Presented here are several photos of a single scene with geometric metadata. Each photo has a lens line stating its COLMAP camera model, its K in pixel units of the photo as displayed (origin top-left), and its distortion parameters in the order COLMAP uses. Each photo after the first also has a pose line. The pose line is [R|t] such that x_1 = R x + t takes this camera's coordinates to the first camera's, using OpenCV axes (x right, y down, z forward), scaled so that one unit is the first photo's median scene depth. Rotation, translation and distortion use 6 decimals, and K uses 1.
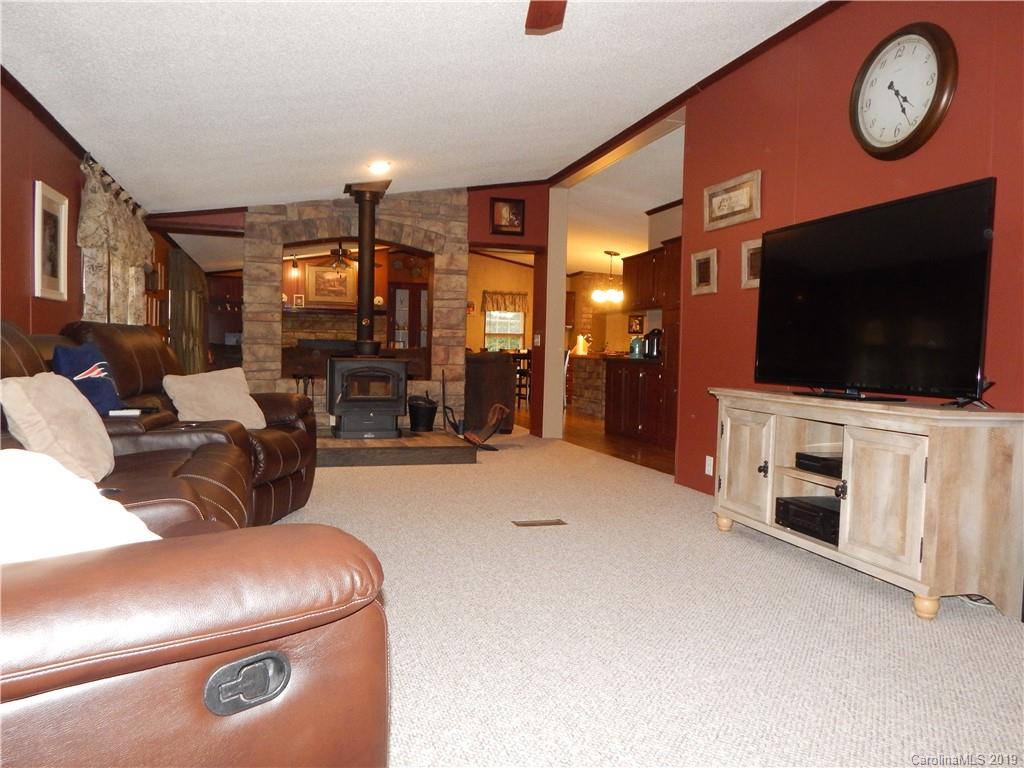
lens RADIAL K [[757.3, 0, 516.5], [0, 757.3, 385.2], [0, 0, 1]] dist [0.009525, -0.022508]
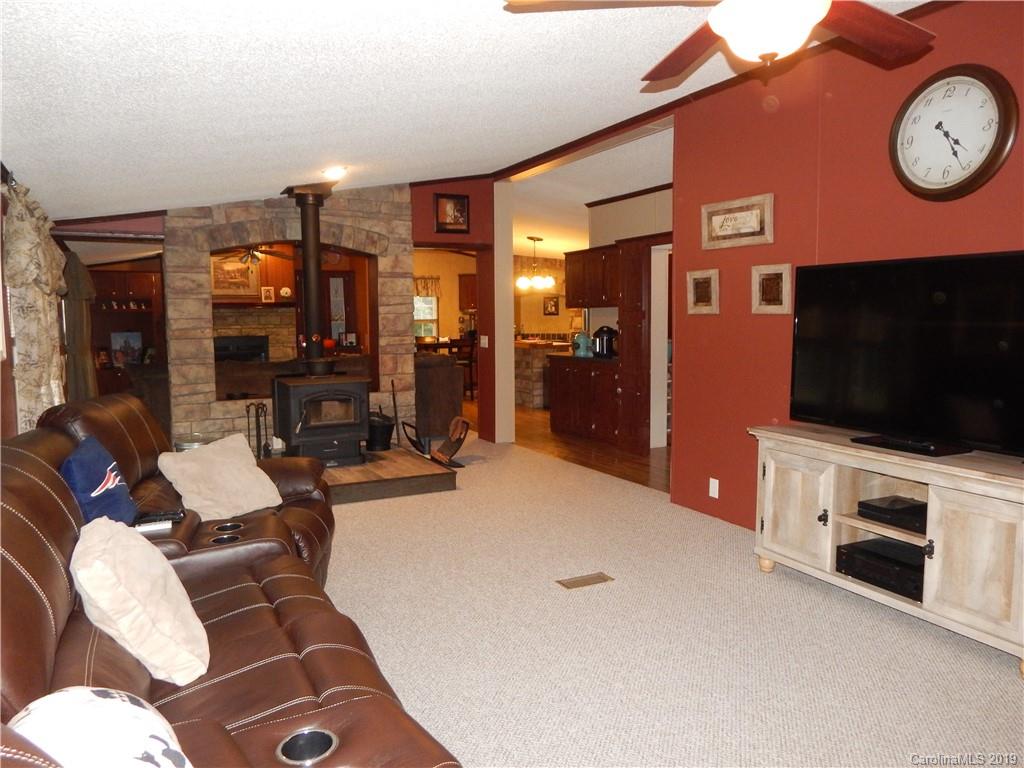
lens RADIAL K [[757.3, 0, 509.0], [0, 757.3, 382.5], [0, 0, 1]] dist [0.009525, -0.022508]
pose [[0.984339, -0.047455, 0.169781, -0.161513], [0.037941, 0.997546, 0.058849, -0.094985], [-0.172157, -0.051485, 0.983723, 0.073504]]
